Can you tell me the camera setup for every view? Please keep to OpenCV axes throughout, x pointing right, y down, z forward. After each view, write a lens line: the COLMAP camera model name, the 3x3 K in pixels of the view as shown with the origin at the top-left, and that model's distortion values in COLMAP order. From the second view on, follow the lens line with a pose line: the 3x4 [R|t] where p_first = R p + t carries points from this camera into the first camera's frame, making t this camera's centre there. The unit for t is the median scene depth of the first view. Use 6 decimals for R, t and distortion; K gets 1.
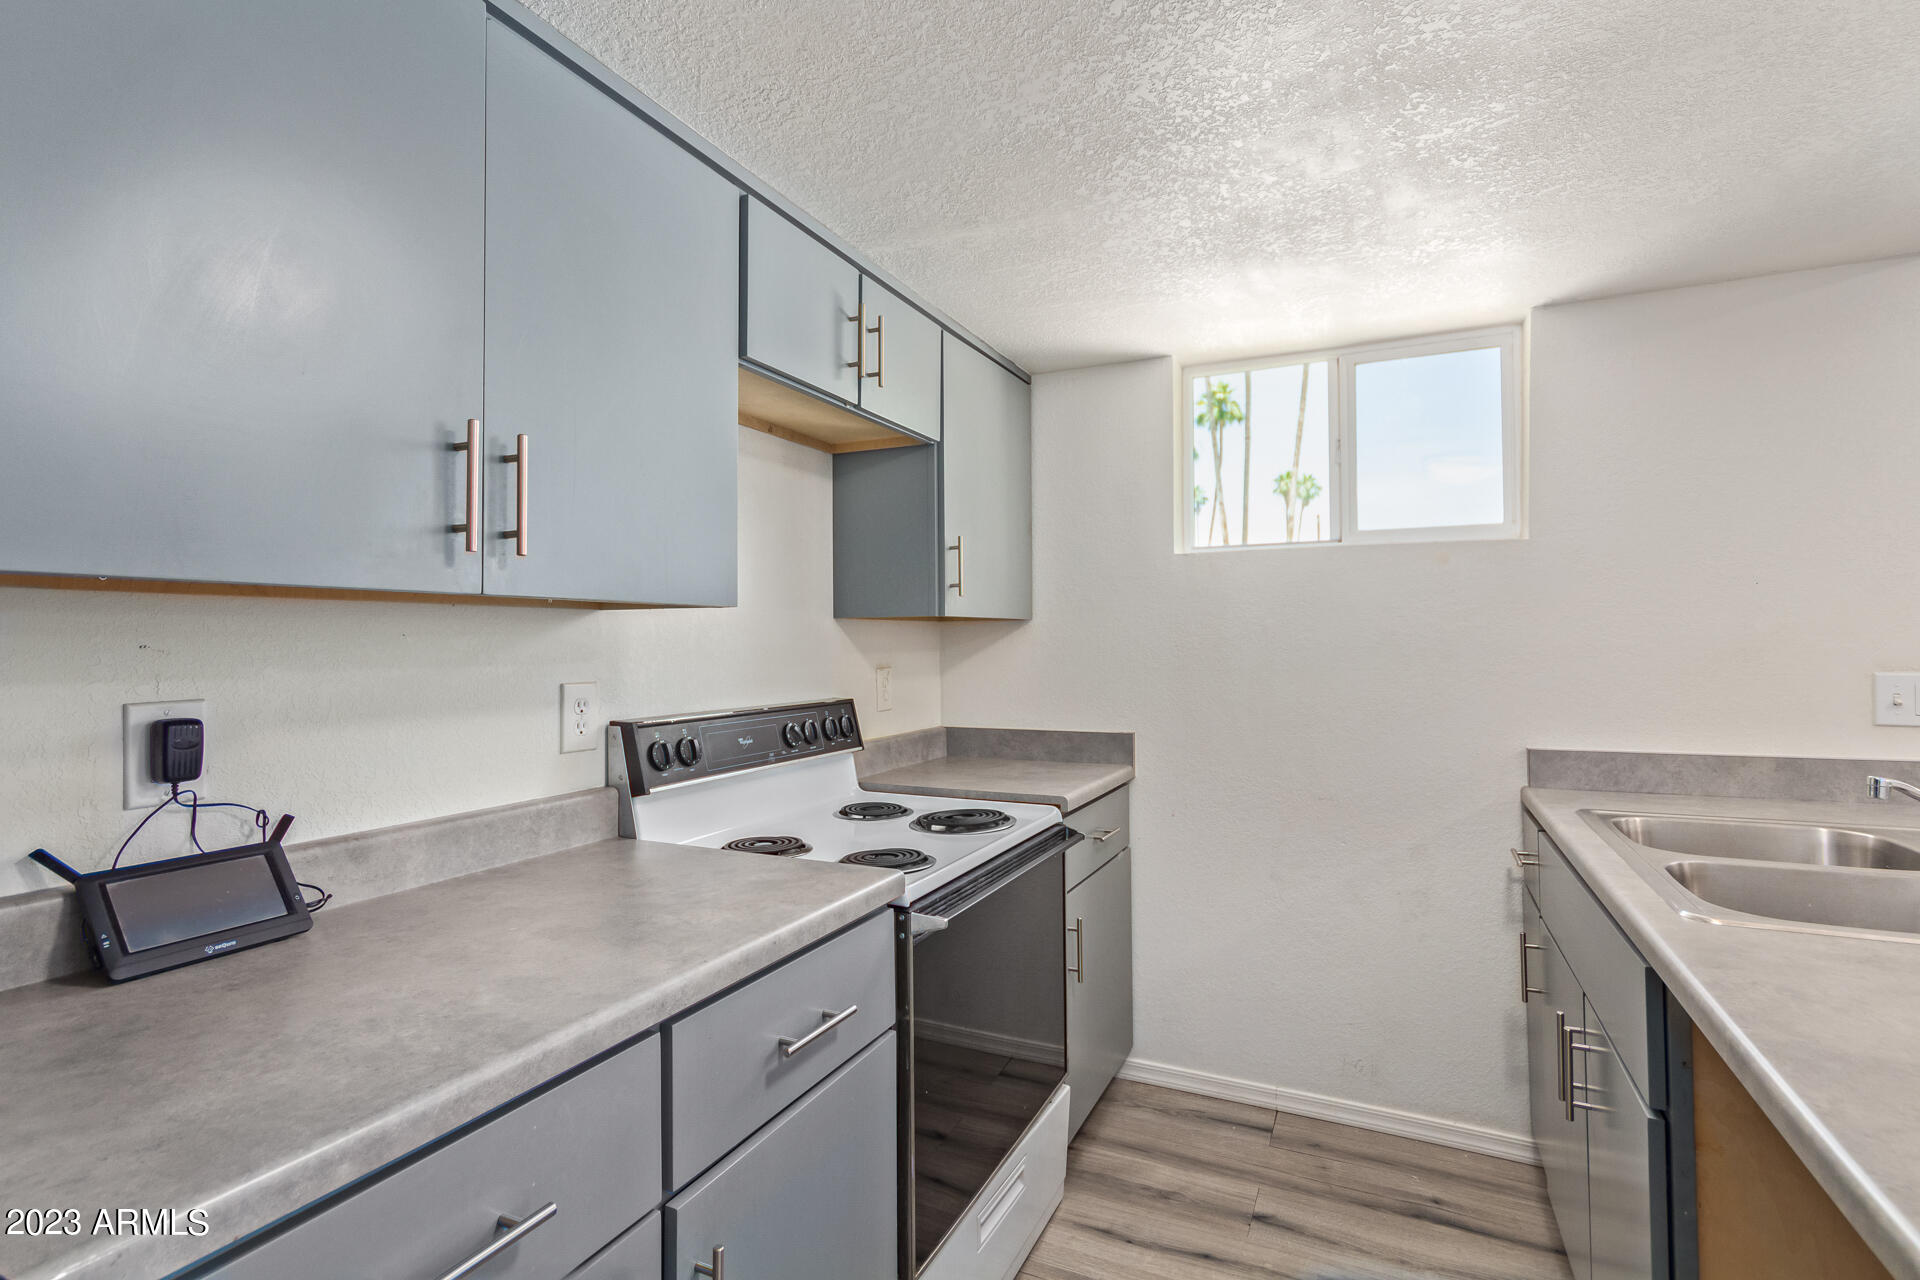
lens RADIAL K [[897.4, 0, 960.0], [0, 897.4, 631.8], [0, 0, 1]] dist [-0.002351, -0.000947]
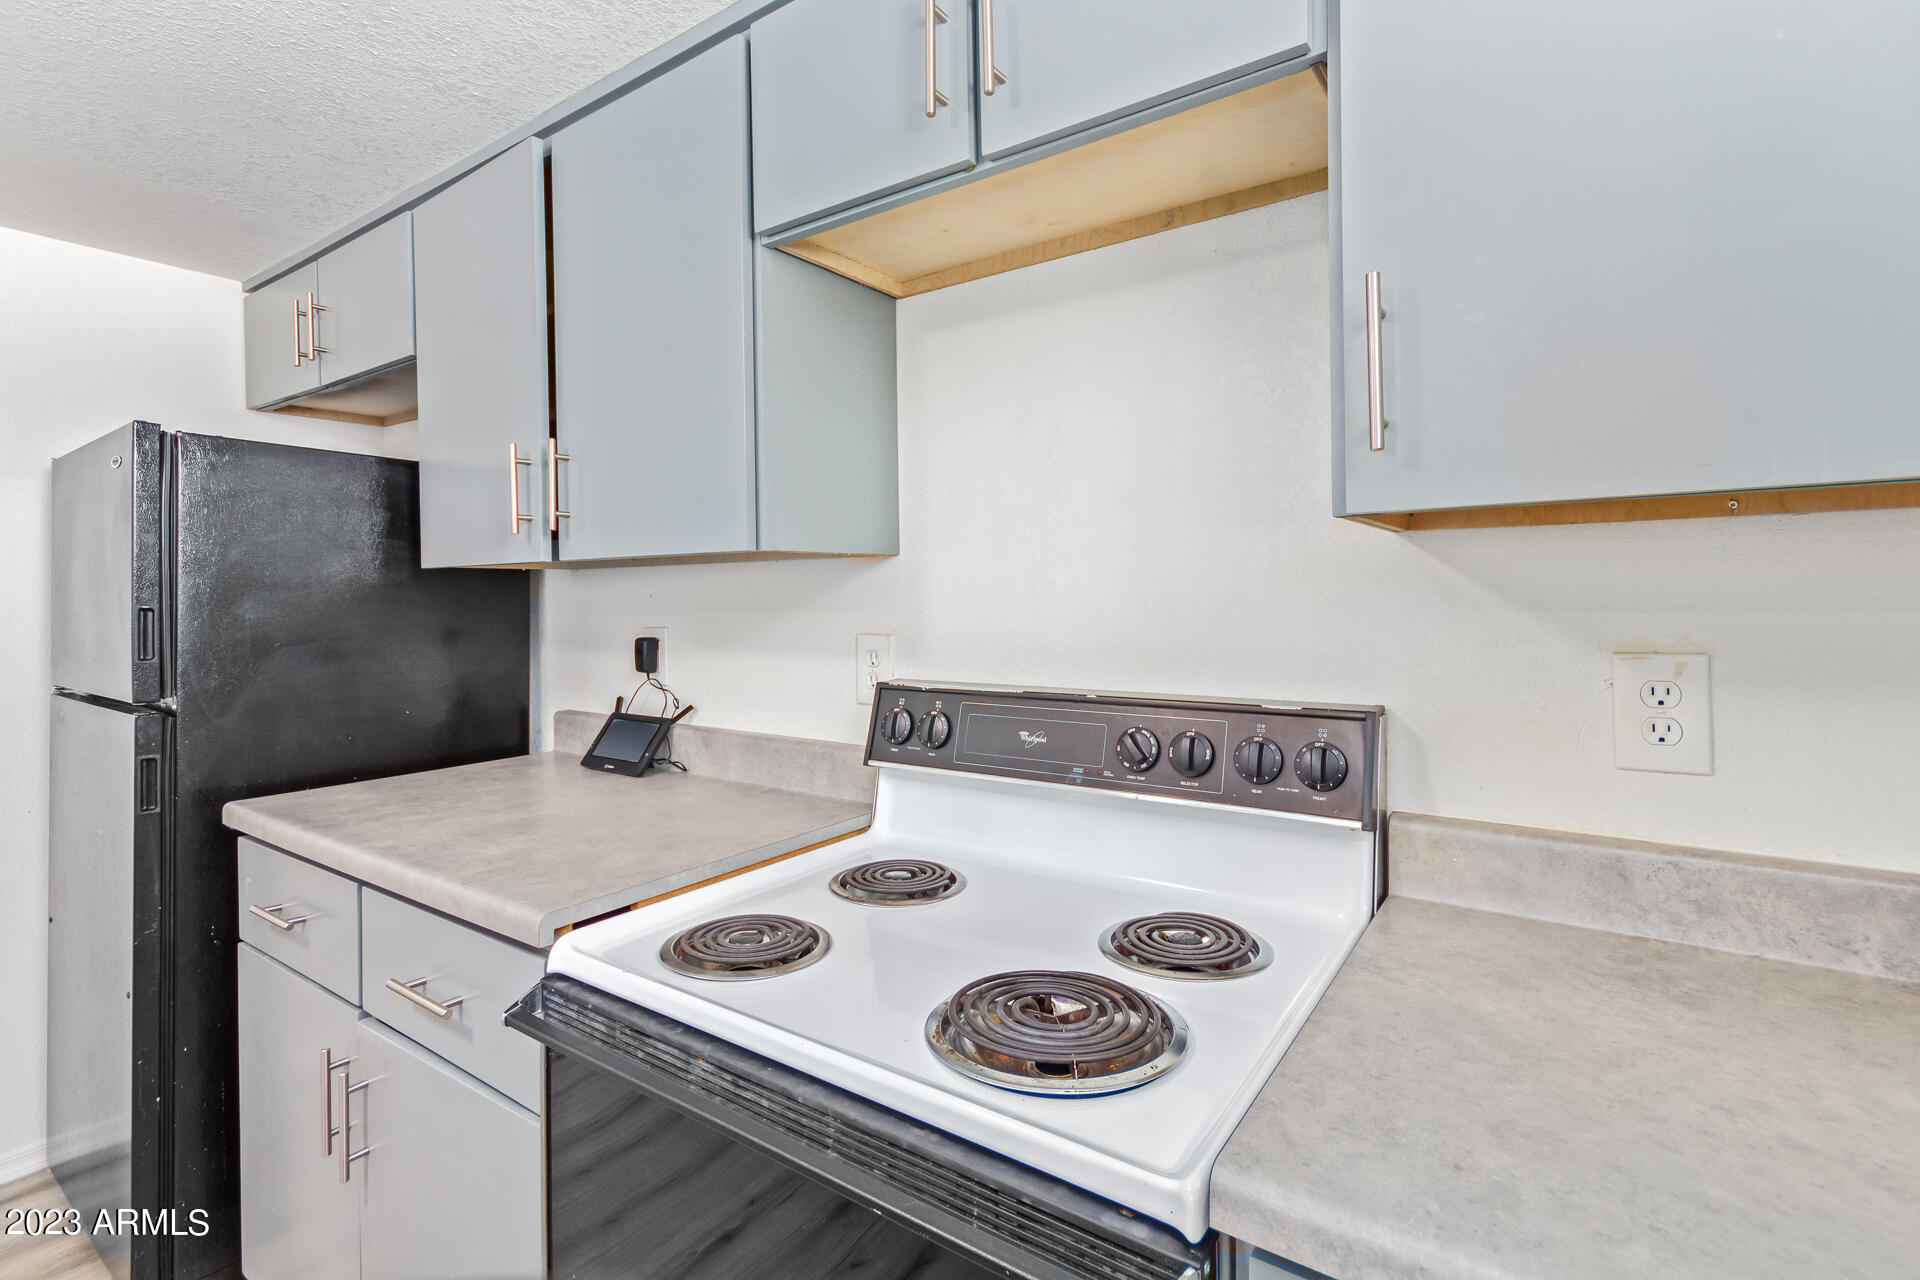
lens RADIAL K [[897.4, 0, 943.2], [0, 897.4, 604.1], [0, 0, 1]] dist [-0.002351, -0.000947]
pose [[-0.169803, 0.008431, -0.985442, 0.540654], [0.016430, 0.999849, 0.005724, 0.022906], [0.985341, -0.015219, -0.169916, 1.323670]]
